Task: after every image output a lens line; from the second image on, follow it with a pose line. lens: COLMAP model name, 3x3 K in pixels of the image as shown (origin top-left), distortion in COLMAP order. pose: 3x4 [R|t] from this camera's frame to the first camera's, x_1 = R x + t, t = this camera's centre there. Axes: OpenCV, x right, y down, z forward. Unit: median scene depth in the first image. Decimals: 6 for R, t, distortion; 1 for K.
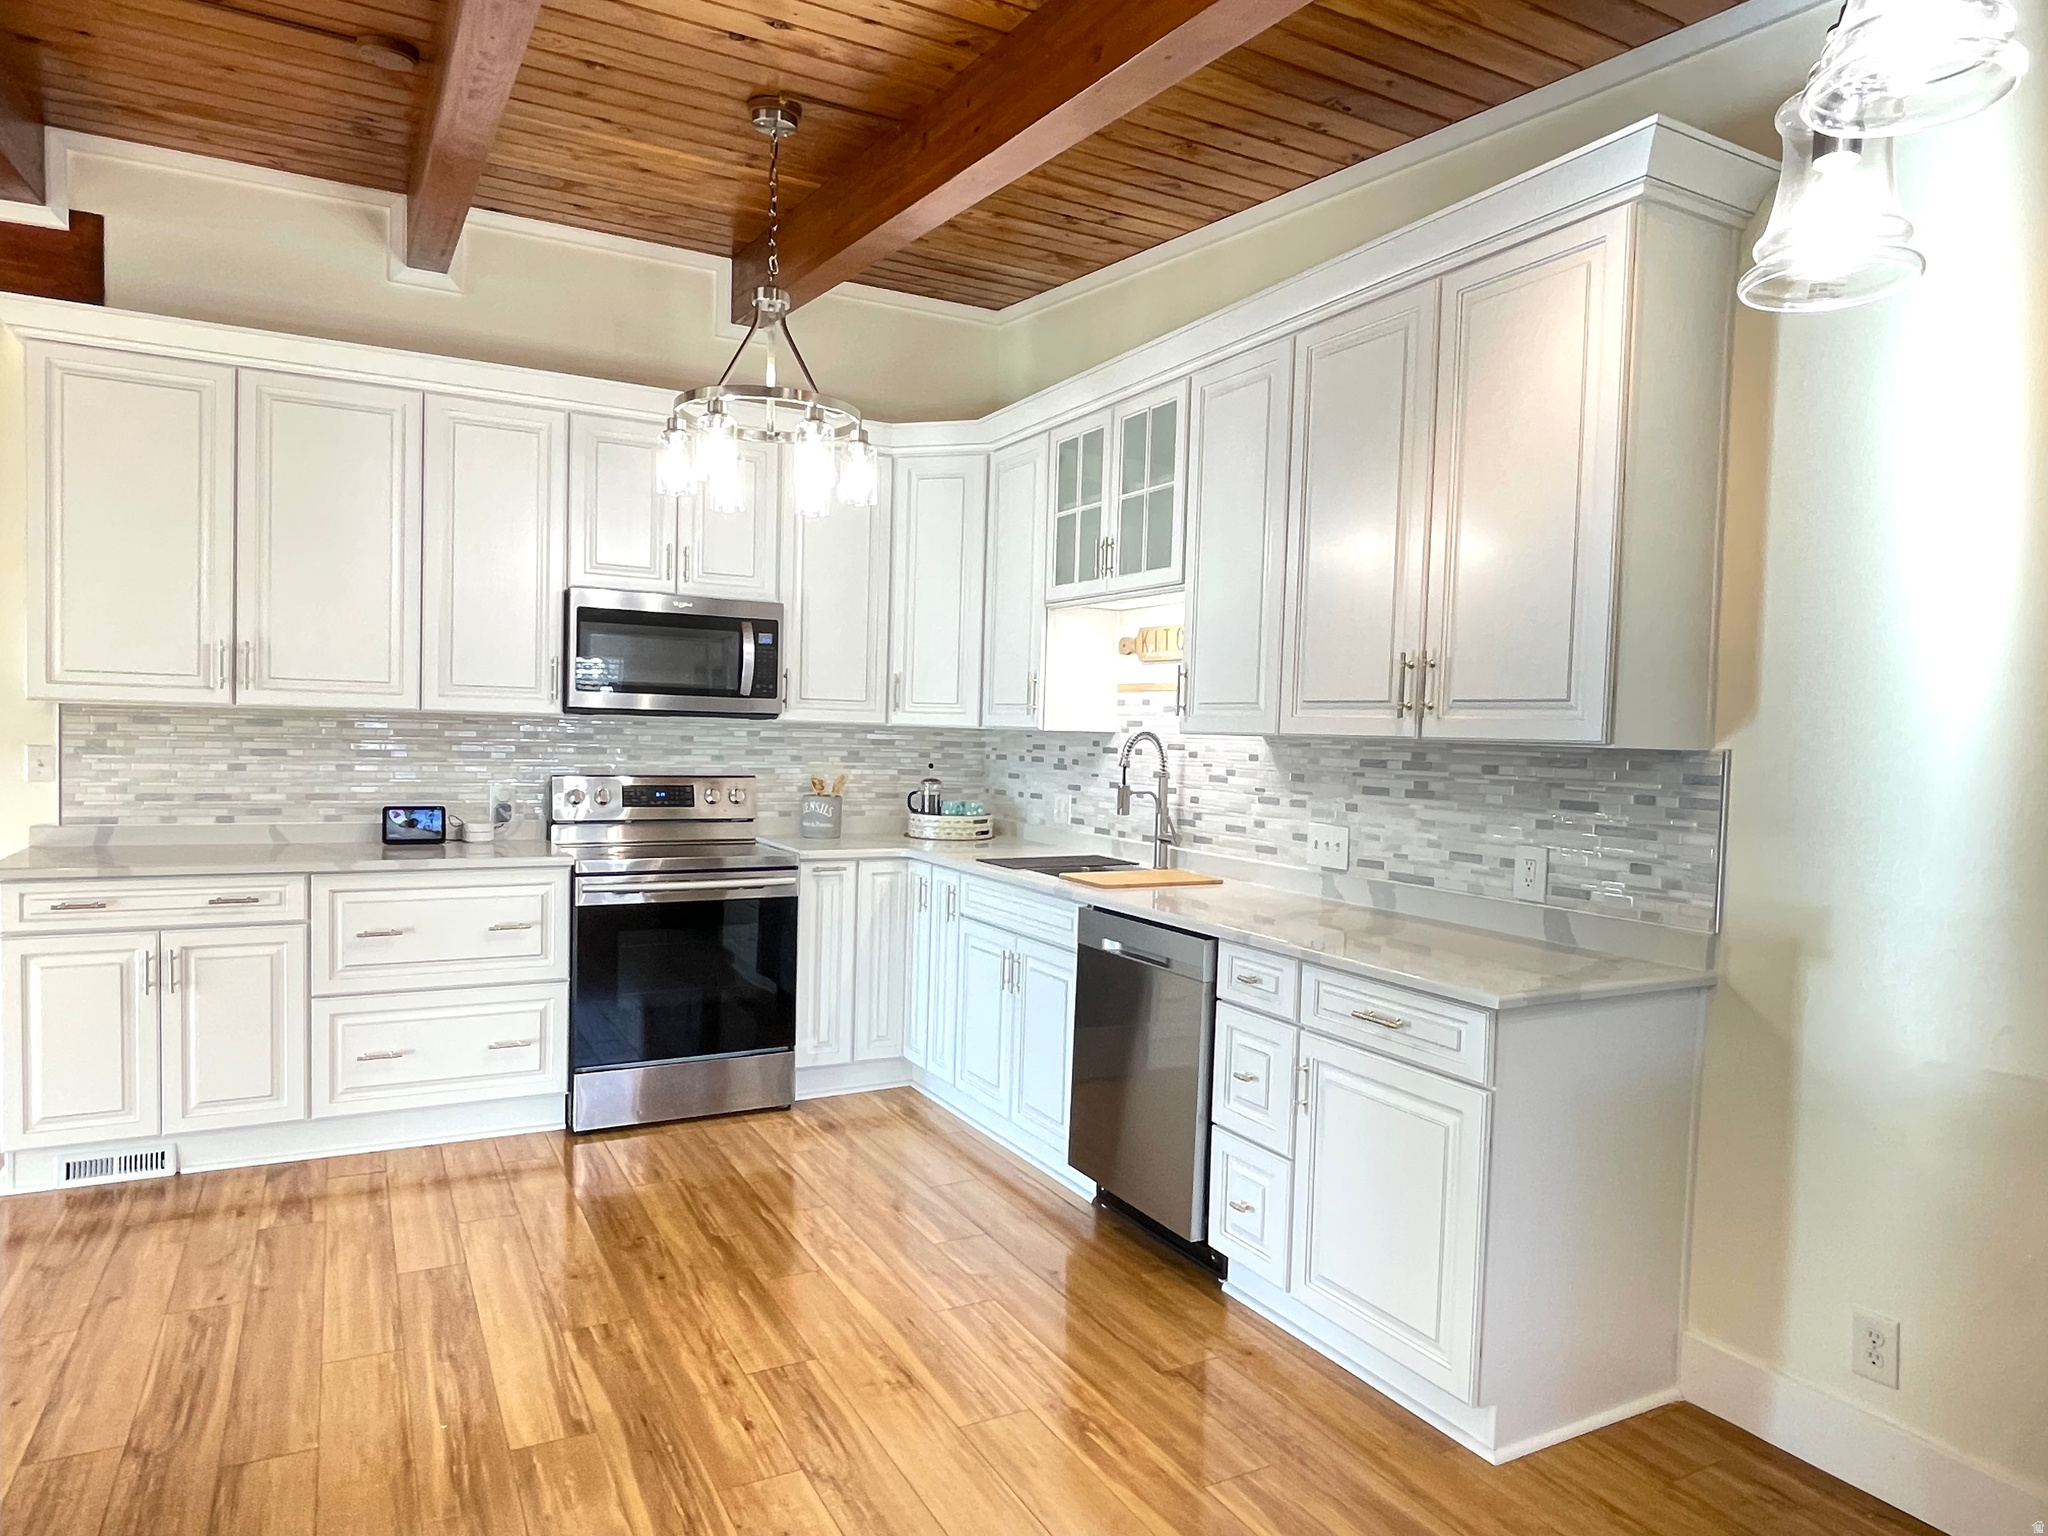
lens RADIAL K [[1265.0, 0, 988.9], [0, 1265.0, 767.6], [0, 0, 1]] dist [-0.001852, 0.005516]
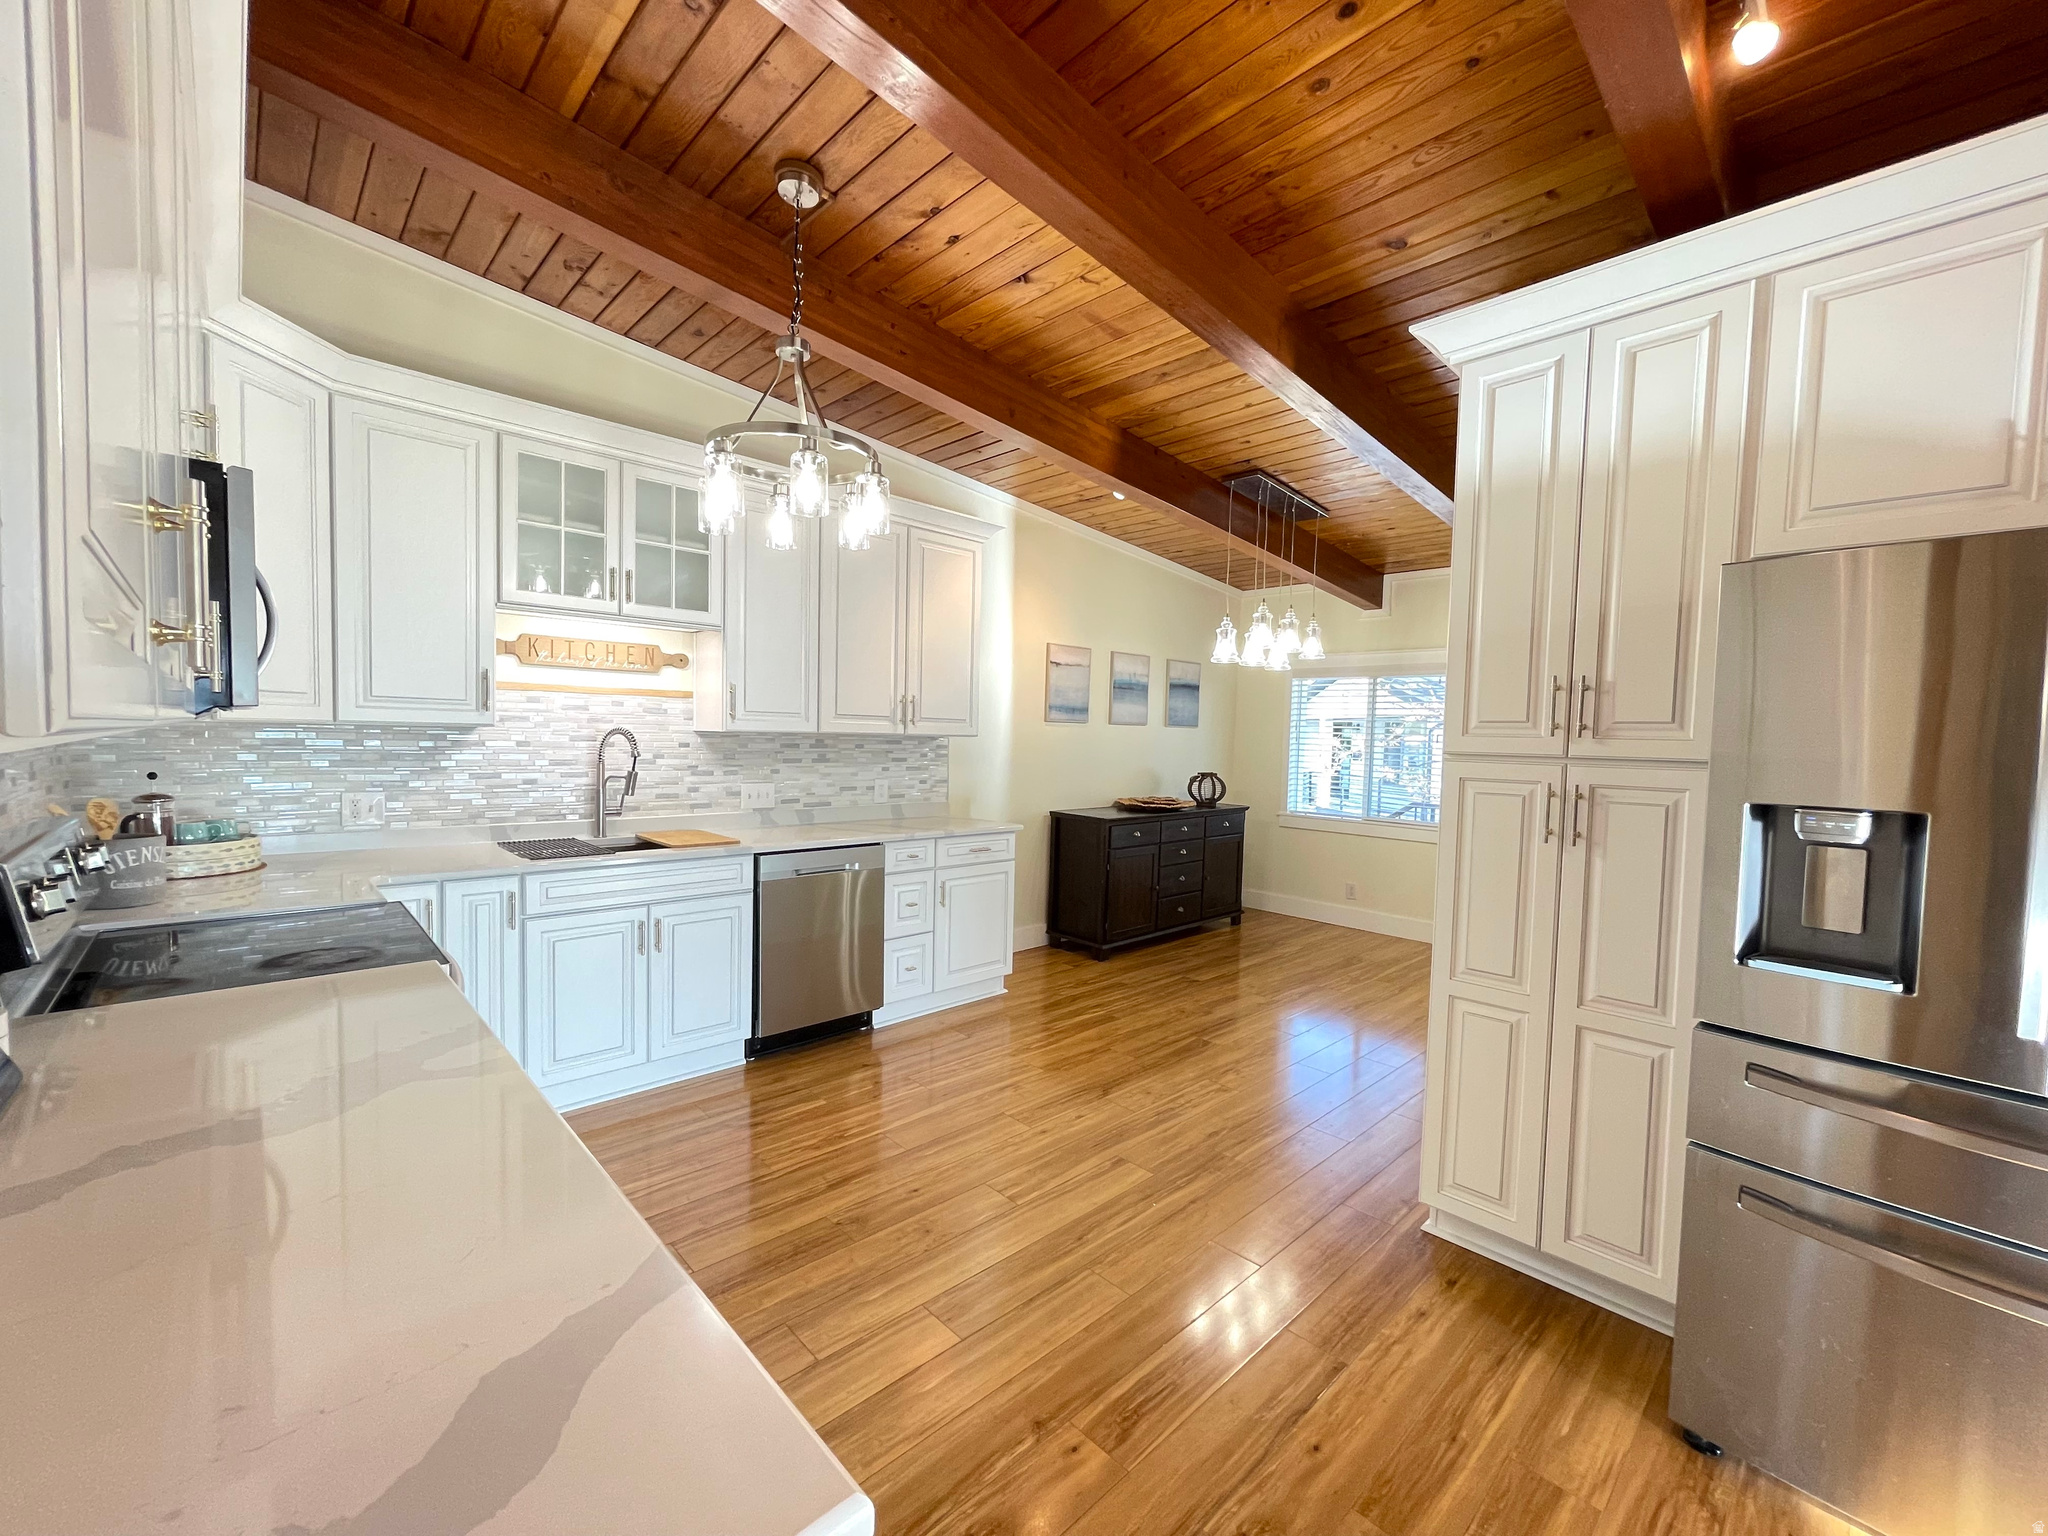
lens RADIAL K [[839.2, 0, 1022.2], [0, 839.2, 777.7], [0, 0, 1]] dist [0.000469, 0.000543]
pose [[-0.277669, -0.086268, 0.956796, -0.925952], [-0.003331, 0.996040, 0.088839, -0.064468], [-0.960671, 0.021481, -0.276857, 0.996948]]
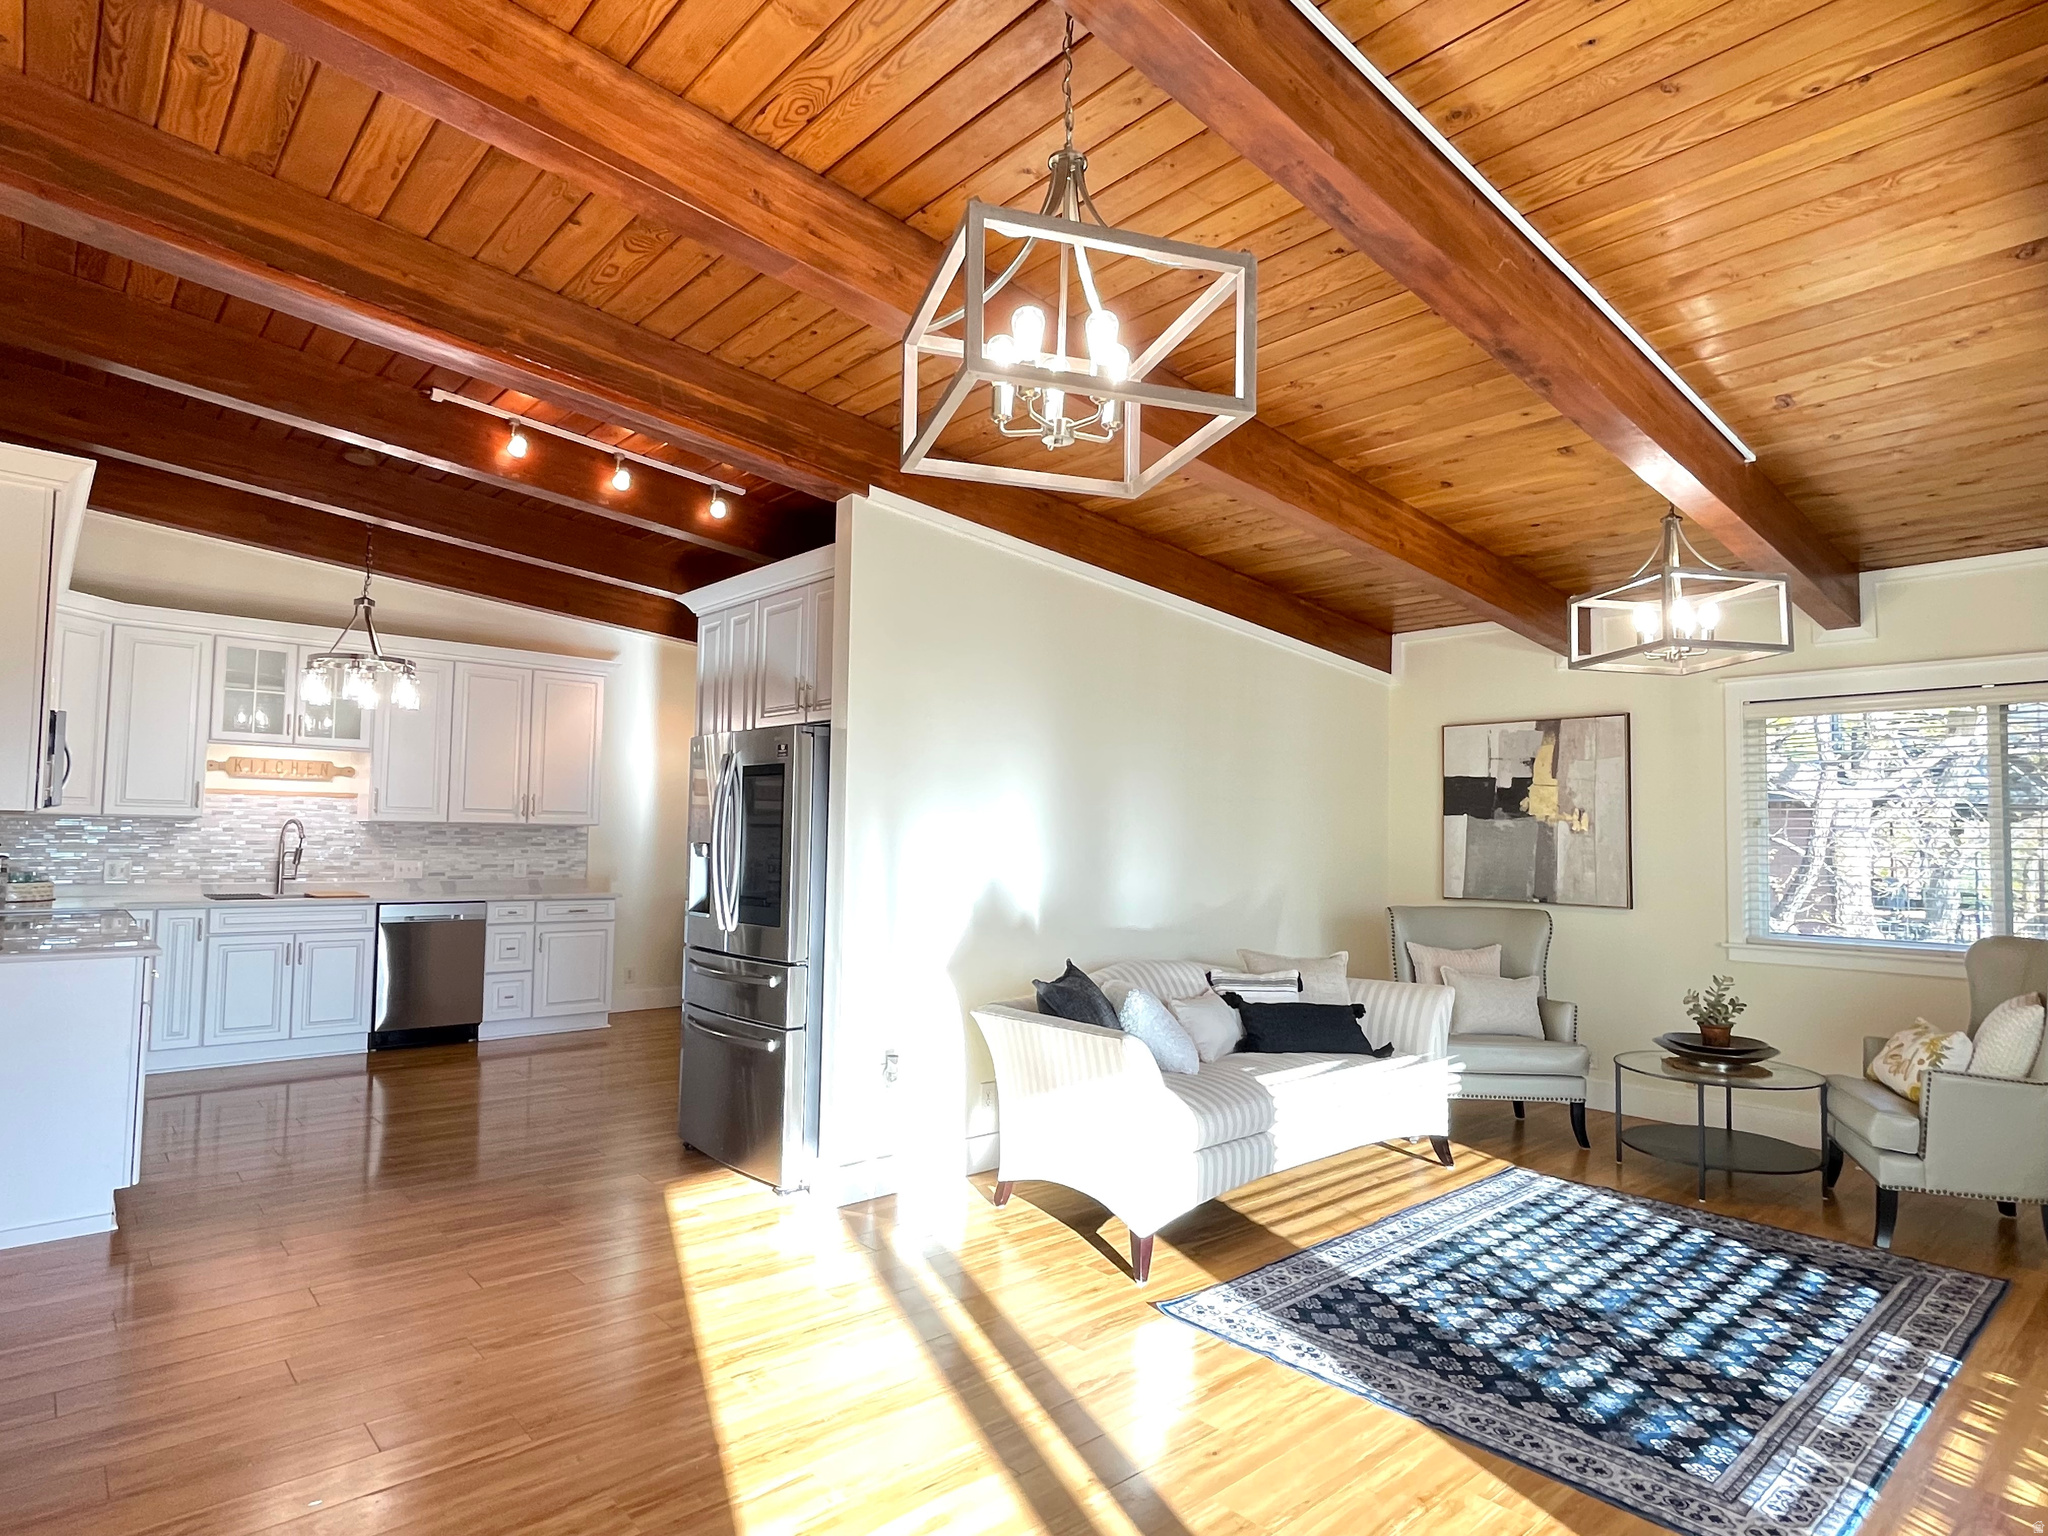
lens RADIAL K [[1161.2, 0, 1007.3], [0, 1161.2, 782.7], [0, 0, 1]] dist [0.002069, 0.004838]
pose [[-0.235289, 0.010339, 0.971870, -2.083685], [0.003171, 0.999946, -0.009870, -0.072103], [-0.971920, 0.000760, -0.235310, 0.454557]]
